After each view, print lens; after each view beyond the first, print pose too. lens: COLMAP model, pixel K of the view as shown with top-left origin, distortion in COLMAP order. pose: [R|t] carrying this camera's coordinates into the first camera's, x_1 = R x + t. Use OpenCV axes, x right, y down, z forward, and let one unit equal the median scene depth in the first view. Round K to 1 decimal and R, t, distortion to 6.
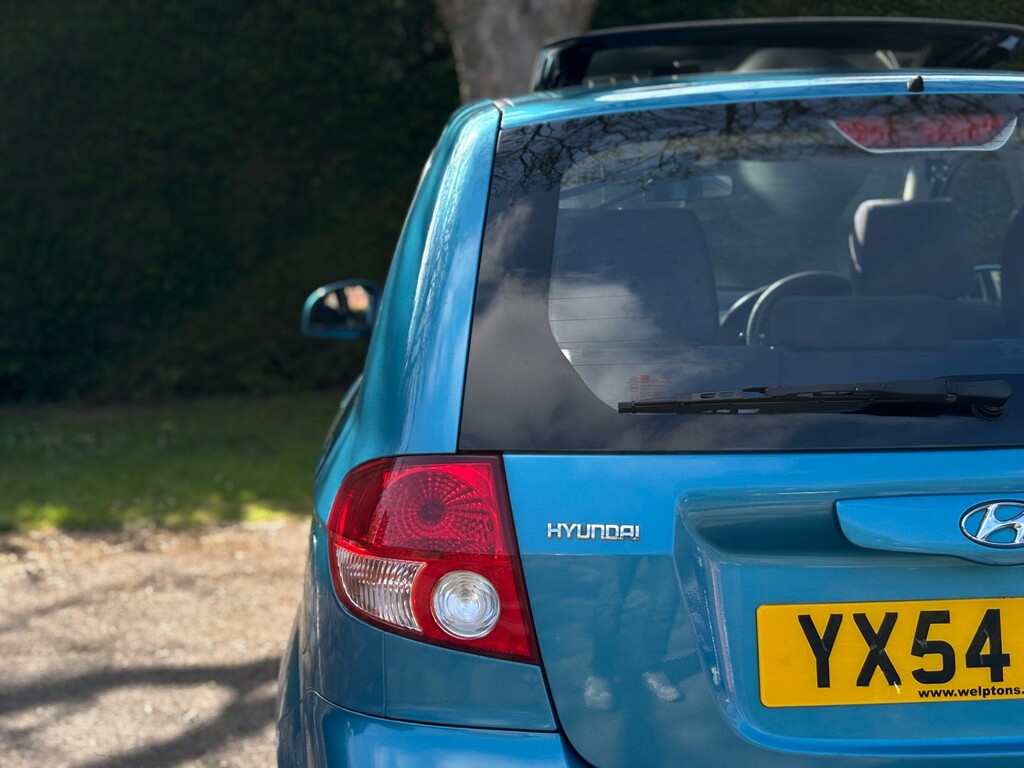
lens RADIAL K [[1528.4, 0, 517.4], [0, 1528.4, 394.2], [0, 0, 1]] dist [0.232420, -0.867489]
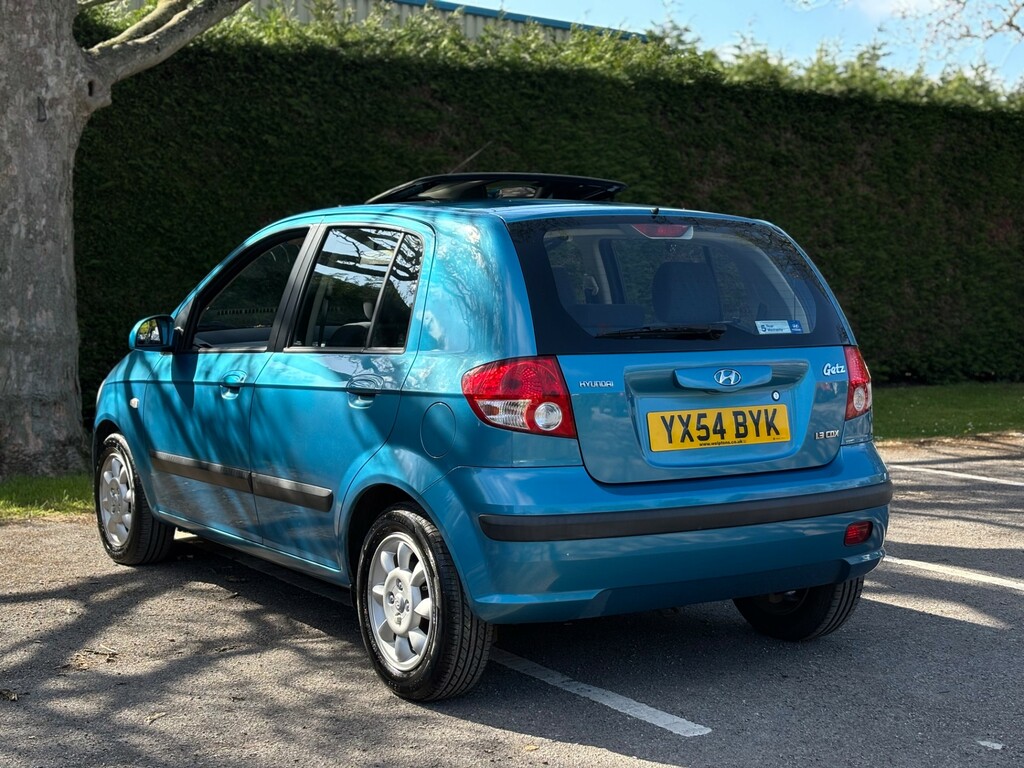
lens RADIAL K [[1528.4, 0, 517.4], [0, 1528.4, 394.2], [0, 0, 1]] dist [0.232420, -0.867489]
pose [[0.864612, -0.020324, 0.502028, -1.287769], [0.051000, 0.997571, -0.047449, 0.212999], [-0.499844, 0.066629, 0.863549, -1.070313]]
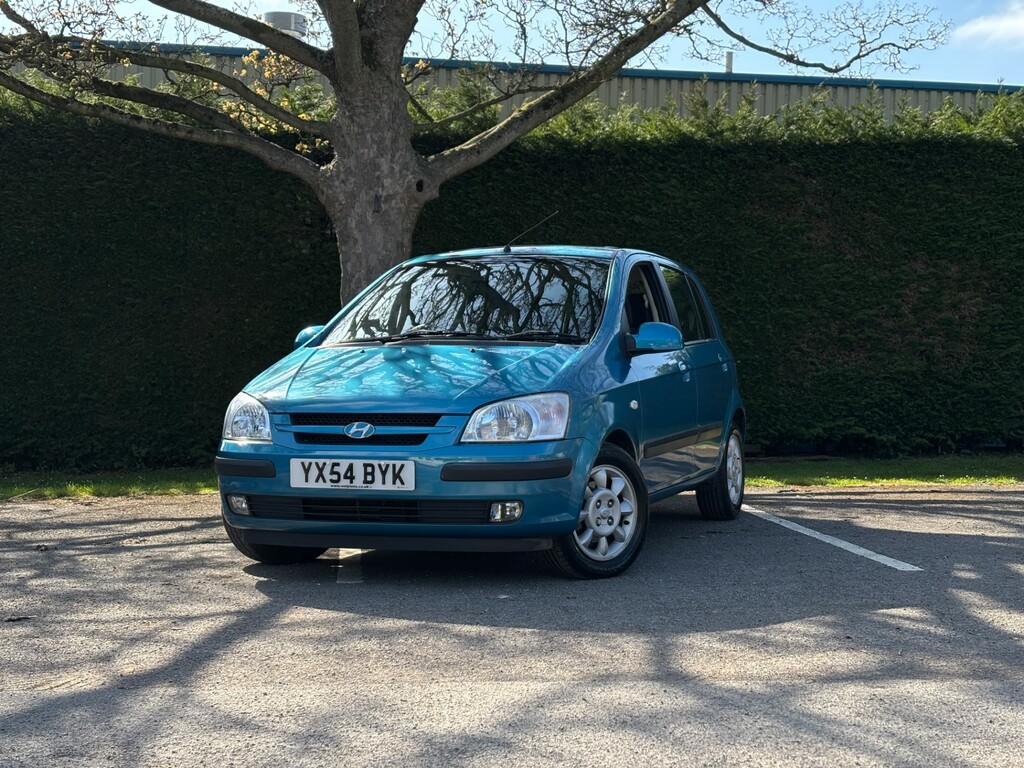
lens RADIAL K [[1538.5, 0, 512.0], [0, 1538.5, 384.0], [0, 0, 1]] dist [0.243973, -0.931523]
pose [[0.999199, 0.010511, 0.038607, 0.389115], [-0.005519, 0.991863, -0.127193, 0.647959], [-0.039630, 0.126878, 0.991126, -2.772055]]
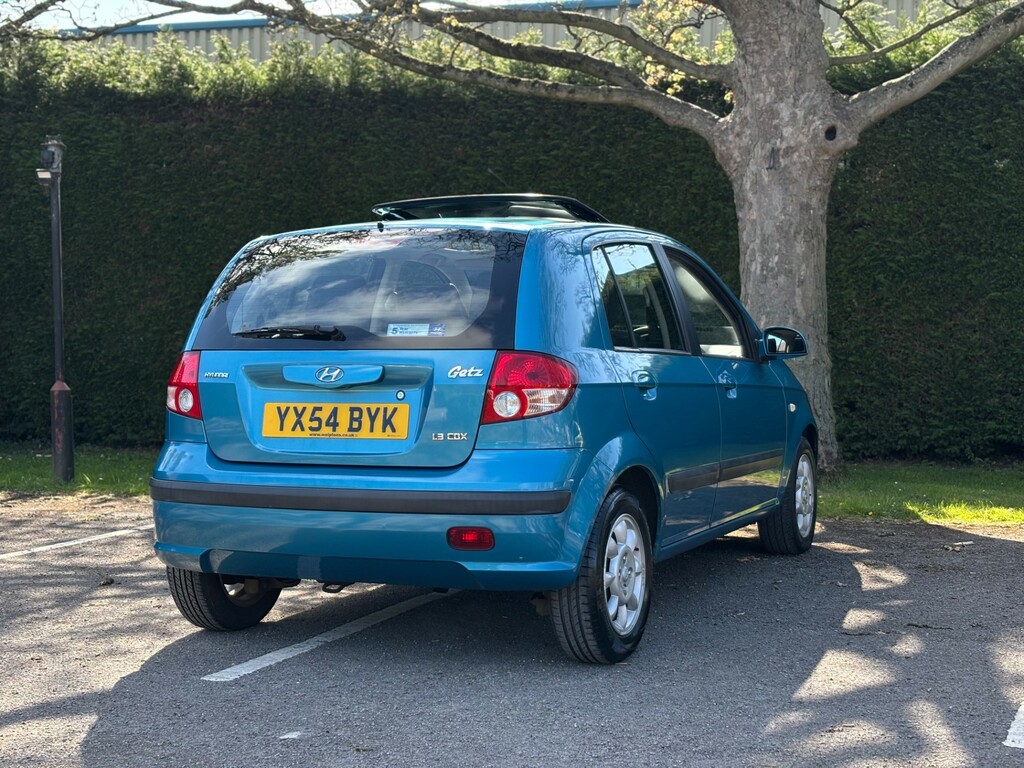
lens RADIAL K [[1528.4, 0, 517.4], [0, 1528.4, 394.2], [0, 0, 1]] dist [0.232420, -0.867489]
pose [[0.894556, 0.027341, -0.446120, 1.859515], [-0.065968, 0.995272, -0.071283, 0.293649], [0.442062, 0.093196, 0.892130, -1.371064]]
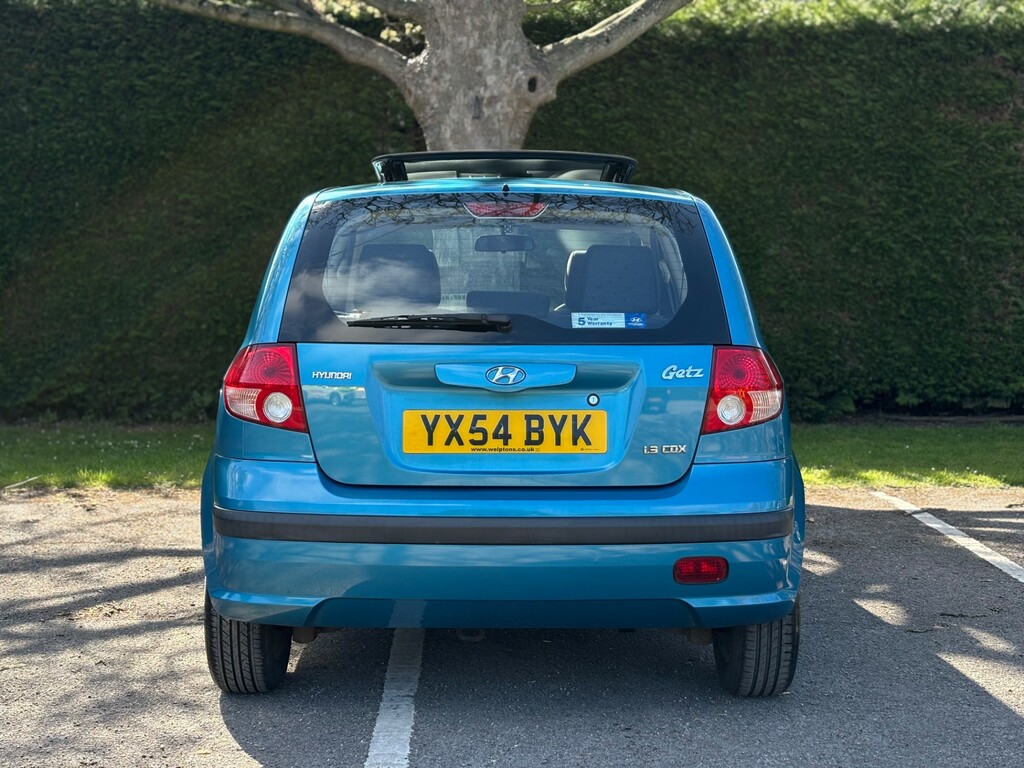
lens RADIAL K [[1528.4, 0, 517.4], [0, 1528.4, 394.2], [0, 0, 1]] dist [0.232420, -0.867489]
pose [[0.999039, 0.026088, -0.035221, 0.402712], [-0.027799, 0.998413, -0.048979, 0.218619], [0.033888, 0.049911, 0.998179, -1.277934]]
